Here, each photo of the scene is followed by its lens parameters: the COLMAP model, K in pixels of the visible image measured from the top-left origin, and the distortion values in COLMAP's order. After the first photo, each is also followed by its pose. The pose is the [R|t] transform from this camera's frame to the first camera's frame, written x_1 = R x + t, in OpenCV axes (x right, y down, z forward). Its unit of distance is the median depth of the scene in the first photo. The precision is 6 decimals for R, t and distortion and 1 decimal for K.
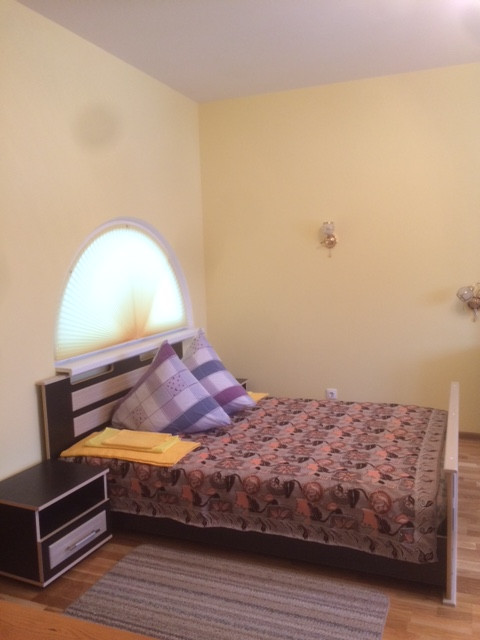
lens RADIAL K [[547.5, 0, 240.7], [0, 547.5, 316.9], [0, 0, 1]] dist [0.079498, -0.100652]
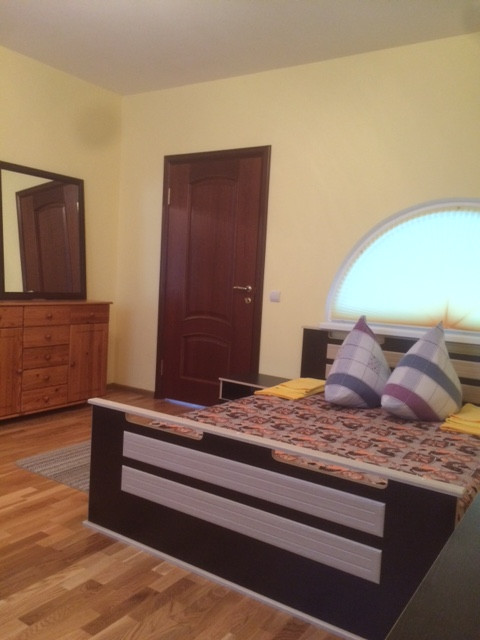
lens RADIAL K [[547.5, 0, 240.9], [0, 547.5, 320.2], [0, 0, 1]] dist [0.079498, -0.100652]
pose [[-0.201029, 0.088053, -0.975620, 0.801349], [-0.158955, 0.979820, 0.121185, -0.033236], [0.966603, 0.179442, -0.182976, 0.848748]]
